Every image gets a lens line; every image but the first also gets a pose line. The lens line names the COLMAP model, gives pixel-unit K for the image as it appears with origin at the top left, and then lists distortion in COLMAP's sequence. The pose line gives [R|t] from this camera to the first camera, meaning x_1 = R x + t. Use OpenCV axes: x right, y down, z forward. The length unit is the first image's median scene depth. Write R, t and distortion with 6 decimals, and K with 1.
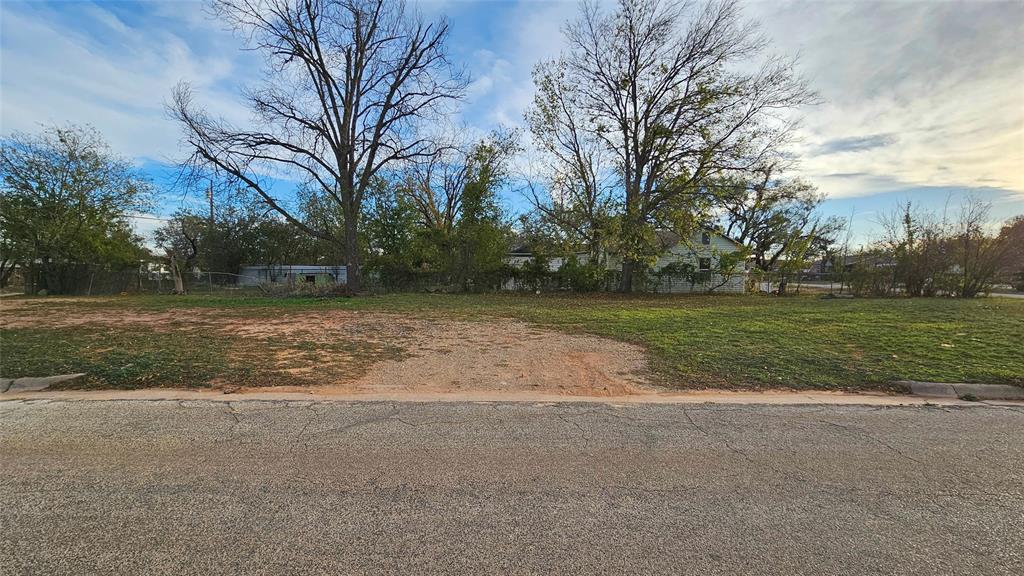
lens RADIAL K [[444.3, 0, 510.0], [0, 444.3, 296.6], [0, 0, 1]] dist [-0.002442, 0.000430]
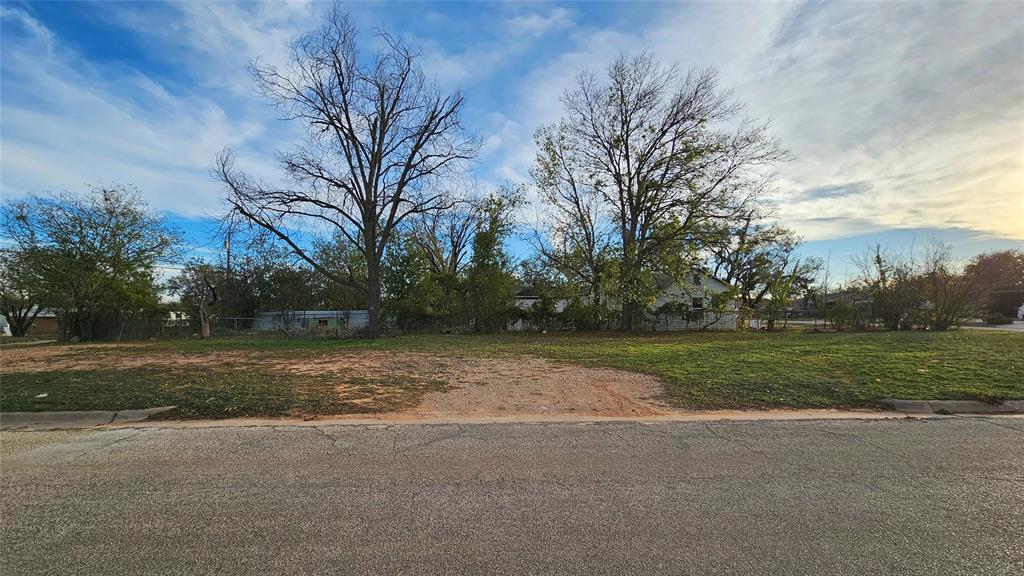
lens RADIAL K [[432.8, 0, 509.3], [0, 432.8, 296.1], [0, 0, 1]] dist [-0.001391, 0.000216]
pose [[0.999777, -0.014898, 0.014973, -0.040990], [0.016286, 0.995125, -0.097267, 0.004809], [-0.013451, 0.097489, 0.995146, -0.049928]]
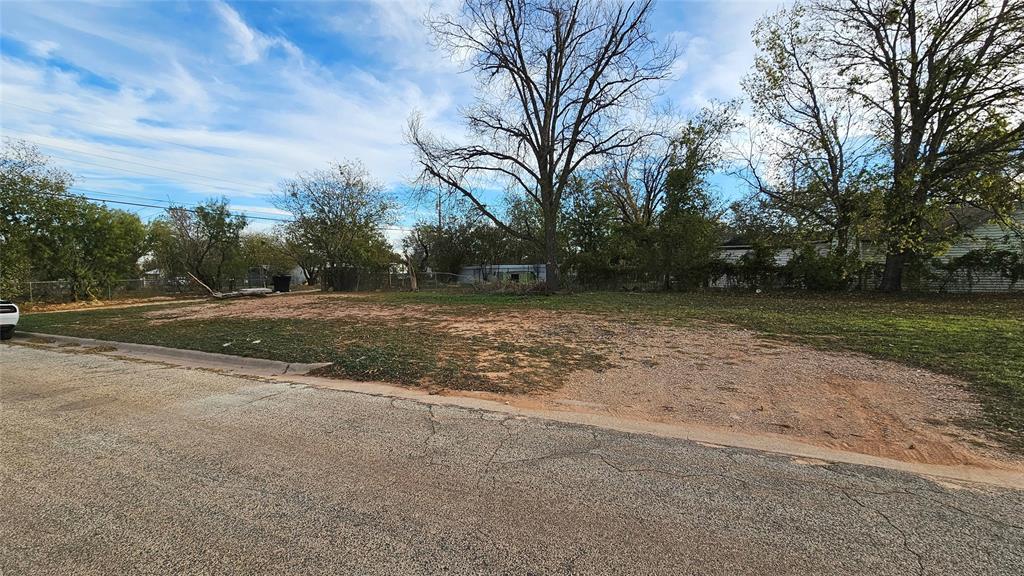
lens RADIAL K [[432.8, 0, 509.3], [0, 432.8, 296.1], [0, 0, 1]] dist [-0.001391, 0.000216]
pose [[0.904949, 0.009751, -0.425409, -0.018078], [-0.006140, 0.999933, 0.009859, -0.006046], [0.425477, -0.006310, 0.904947, 0.057581]]
